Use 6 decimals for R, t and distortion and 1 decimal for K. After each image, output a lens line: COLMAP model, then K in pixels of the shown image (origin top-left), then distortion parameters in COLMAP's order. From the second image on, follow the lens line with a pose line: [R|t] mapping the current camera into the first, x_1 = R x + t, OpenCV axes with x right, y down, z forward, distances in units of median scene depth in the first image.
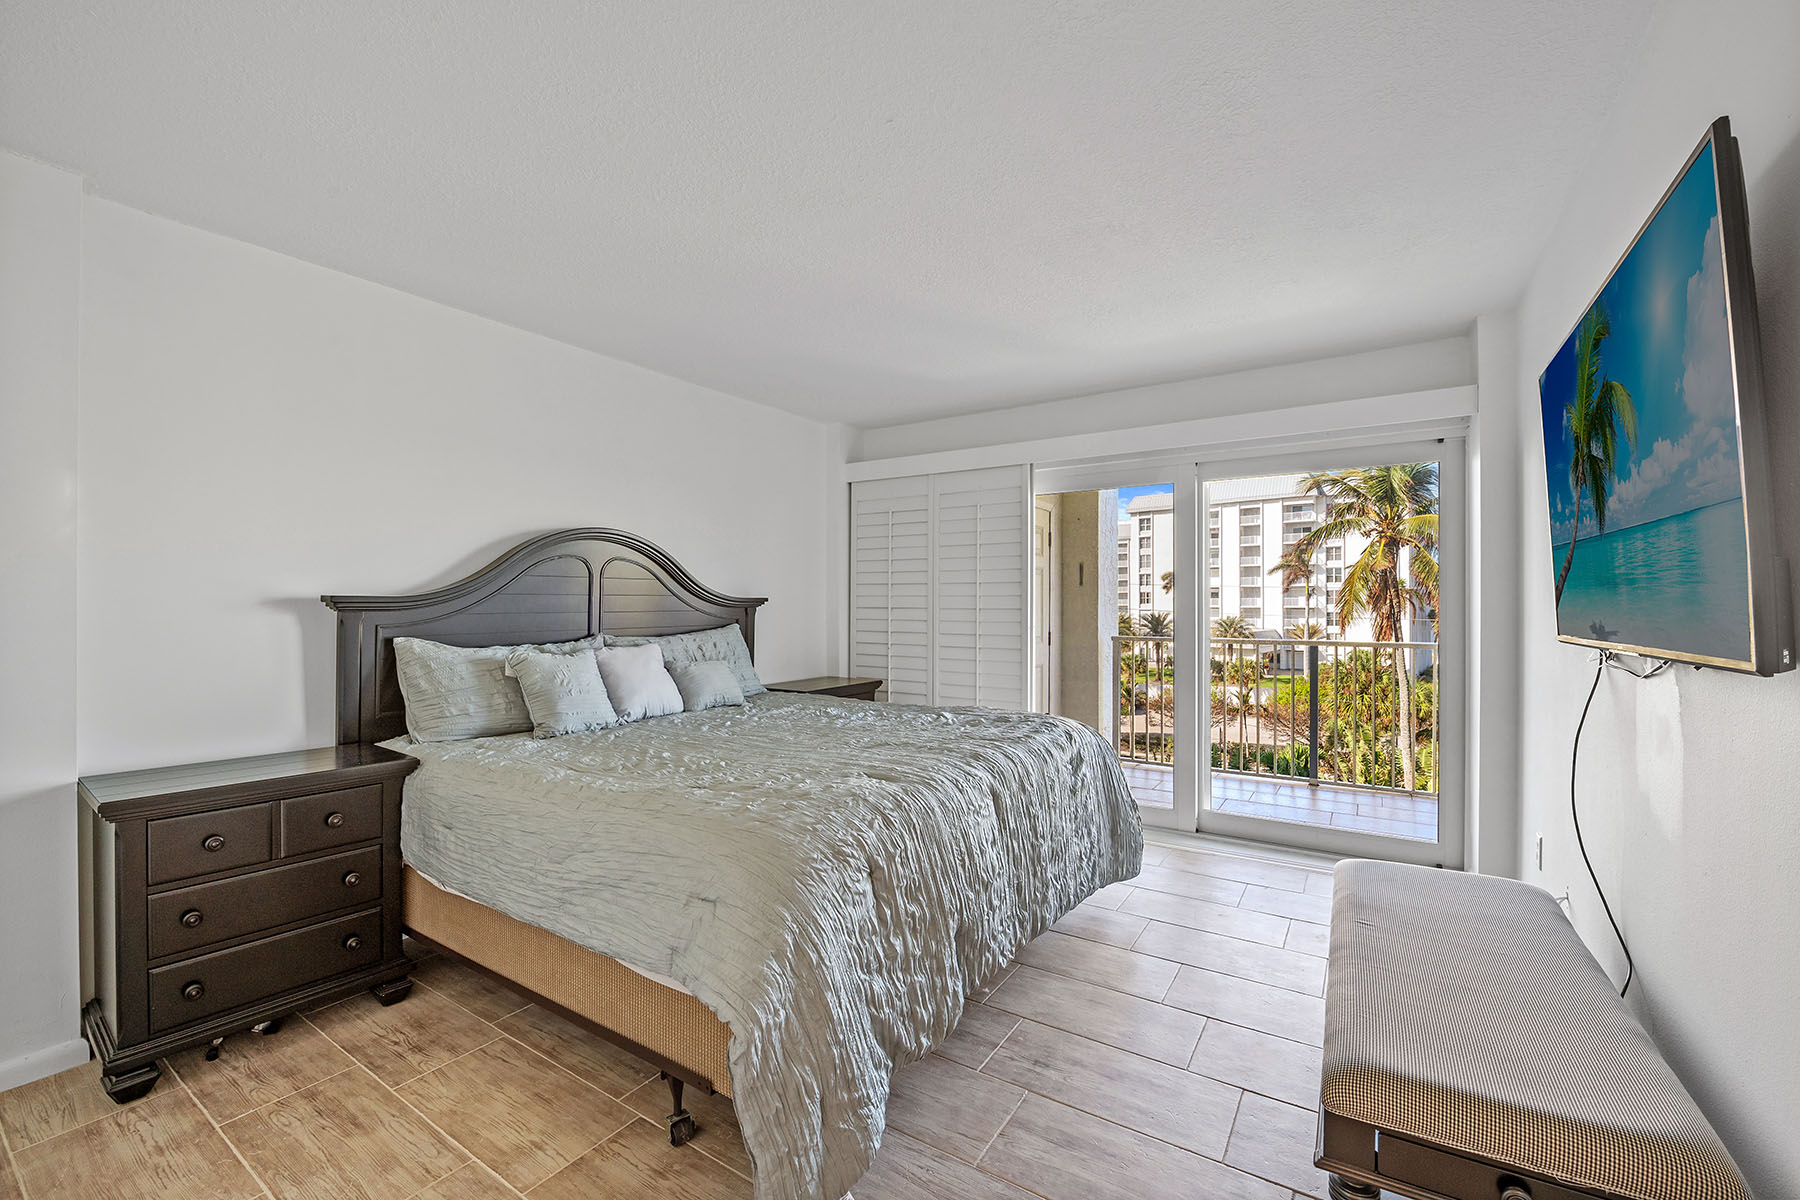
lens RADIAL K [[730.0, 0, 893.2], [0, 730.0, 599.7], [0, 0, 1]] dist [0.000187, 0.000015]
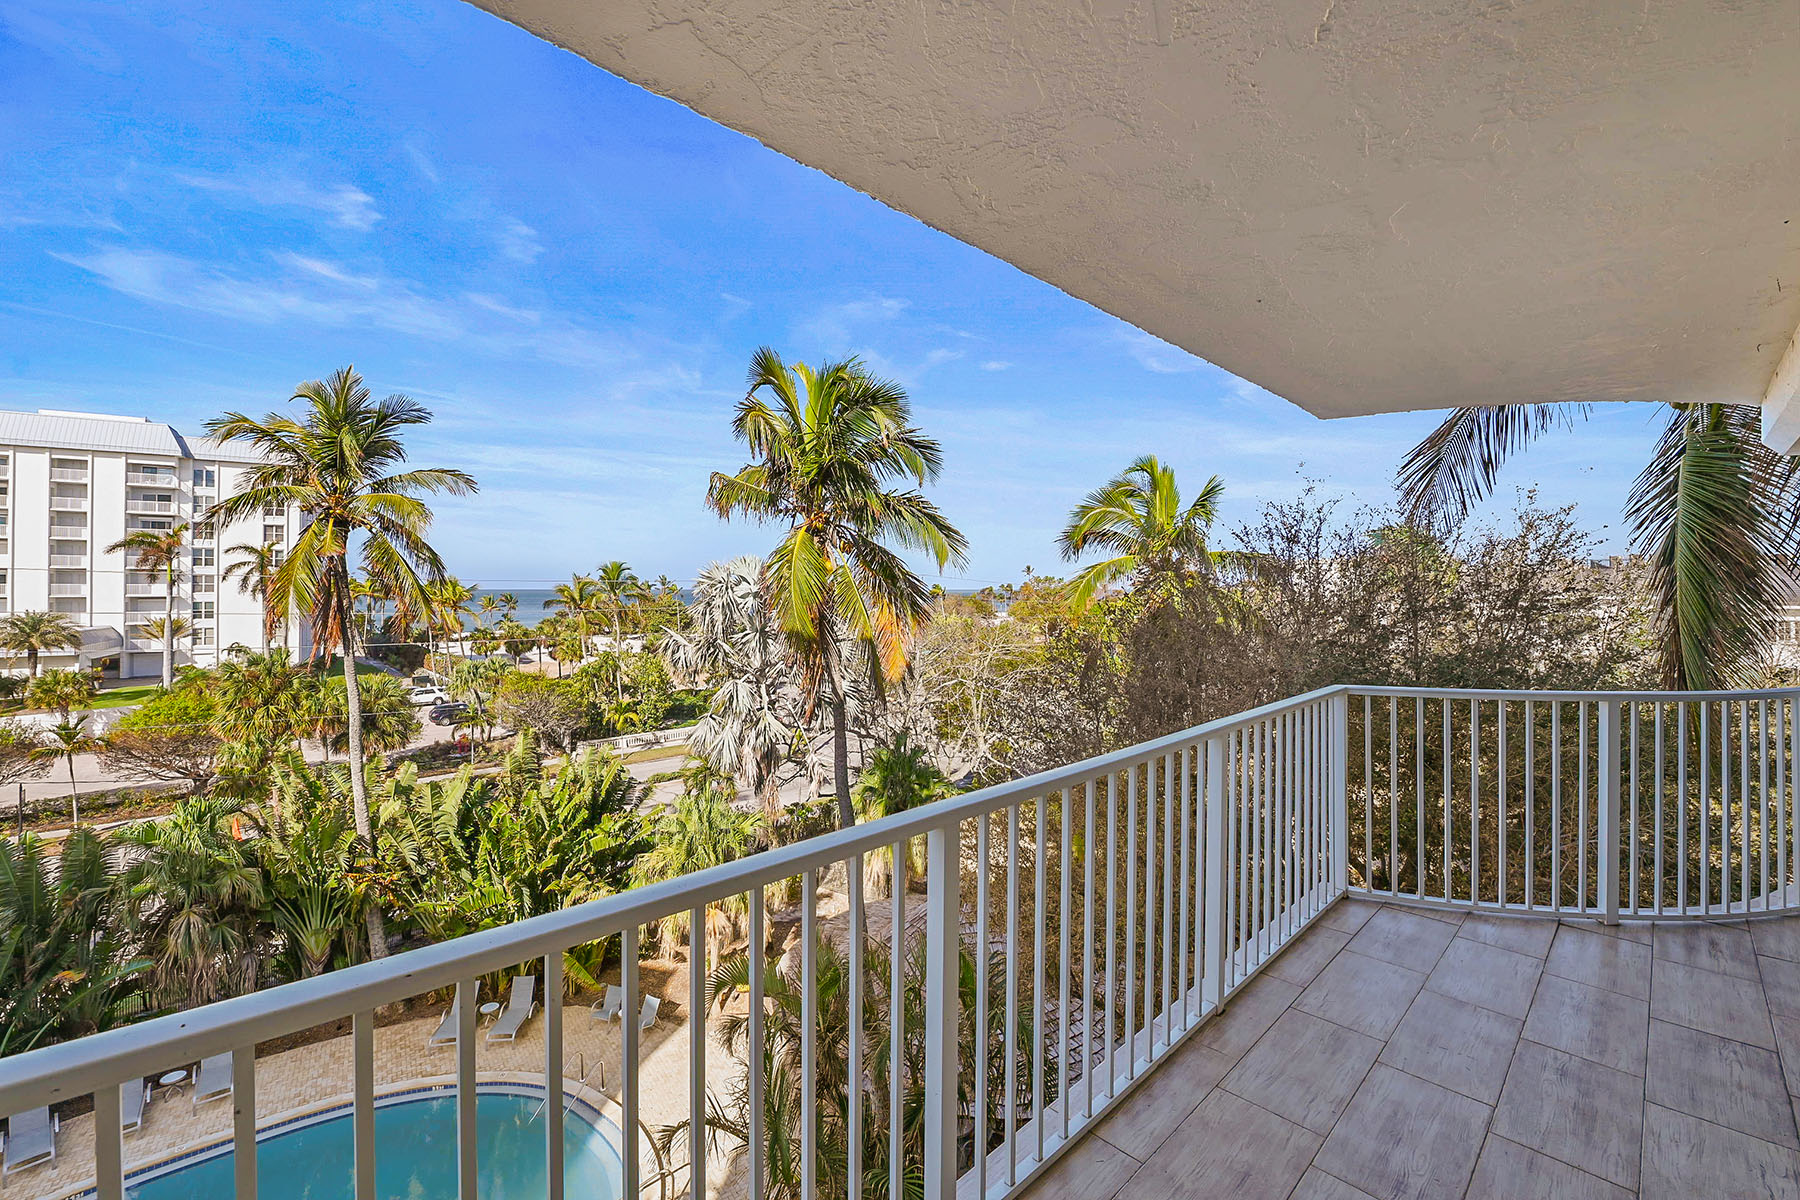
lens RADIAL K [[722.8, 0, 893.6], [0, 722.8, 594.3], [0, 0, 1]] dist [-0.011112, -0.000535]
pose [[0.247467, -0.003366, 0.968891, 0.064786], [-0.006638, 0.999965, 0.005170, -0.007299], [-0.968874, -0.007711, 0.247435, 0.211315]]
